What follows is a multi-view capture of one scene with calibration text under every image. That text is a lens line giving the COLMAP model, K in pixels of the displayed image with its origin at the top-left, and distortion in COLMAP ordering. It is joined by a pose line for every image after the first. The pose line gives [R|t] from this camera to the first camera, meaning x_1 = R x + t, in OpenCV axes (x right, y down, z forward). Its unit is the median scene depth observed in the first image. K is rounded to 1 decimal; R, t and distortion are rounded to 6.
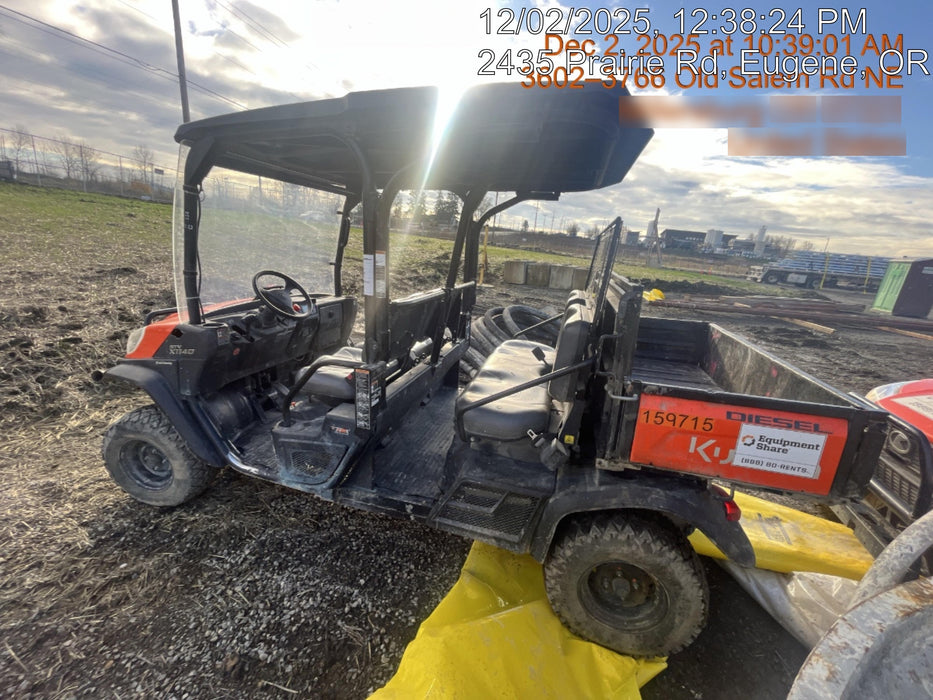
lens RADIAL K [[379.3, 0, 464.3], [0, 379.3, 347.6], [0, 0, 1]] dist [-0.004192, 0.000168]
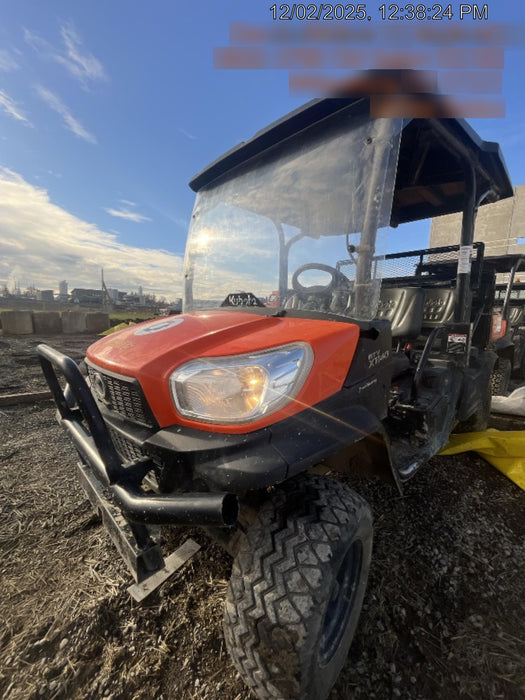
lens RADIAL K [[284.6, 0, 262.5], [0, 284.6, 350.0], [0, 0, 1]] dist [-0.004192, 0.000168]
pose [[0.492456, -0.177860, 0.851970, -1.958552], [0.255352, 0.965343, 0.053929, -0.134800], [-0.832035, 0.190995, 0.520806, 1.354362]]
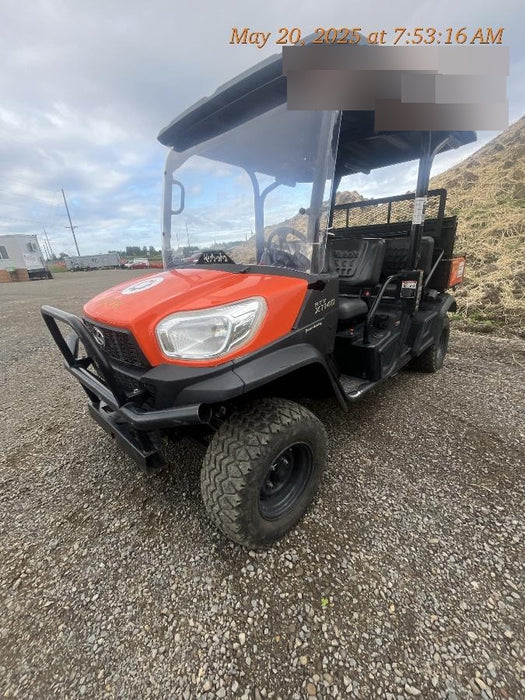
lens RADIAL K [[284.6, 0, 262.5], [0, 284.6, 350.0], [0, 0, 1]] dist [-0.004192, 0.000168]
pose [[0.454498, -0.343248, 0.821956, -2.086684], [0.292172, 0.929166, 0.226464, -0.129663], [-0.841467, 0.137225, 0.522592, 1.188680]]
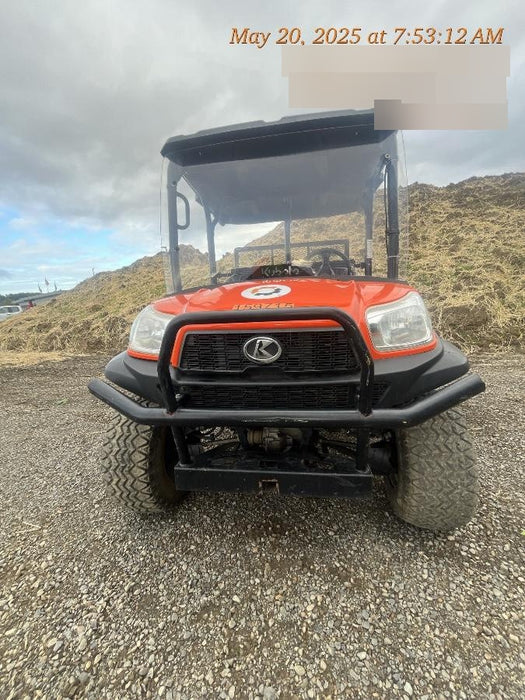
lens RADIAL K [[284.6, 0, 262.5], [0, 284.6, 350.0], [0, 0, 1]] dist [-0.004192, 0.000168]
pose [[-0.137498, -0.217718, 0.966278, -2.243077], [0.304246, 0.919100, 0.250381, -0.295717], [-0.942618, 0.328413, -0.060134, 2.166346]]
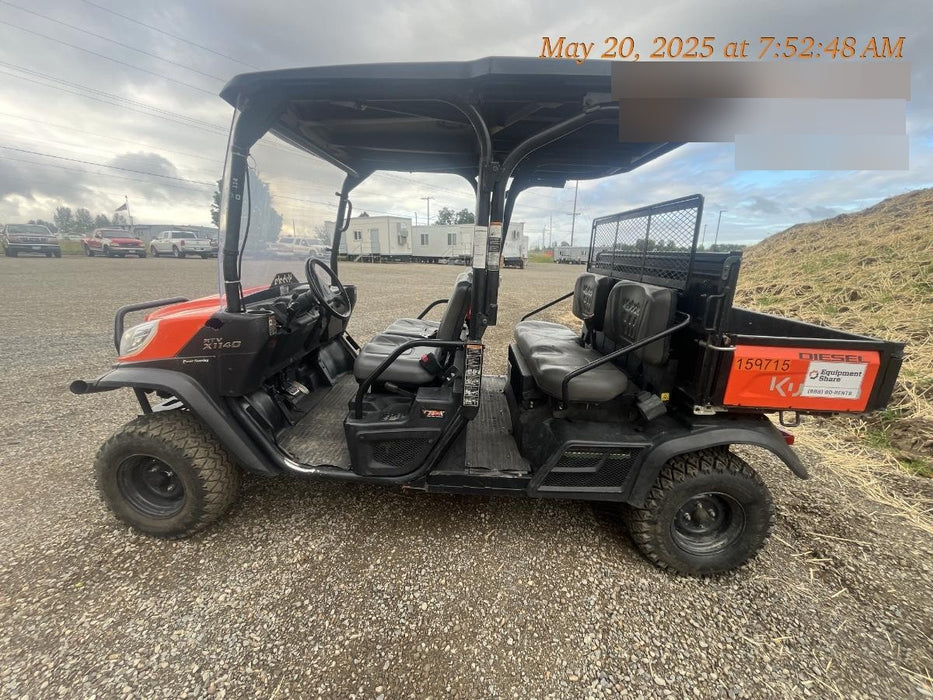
lens RADIAL K [[379.3, 0, 464.3], [0, 379.3, 347.6], [0, 0, 1]] dist [-0.004192, 0.000168]
pose [[0.966953, -0.066696, 0.246077, -0.645787], [0.065950, 0.997759, 0.011281, 0.062614], [-0.246278, 0.005321, 0.969185, 0.067142]]
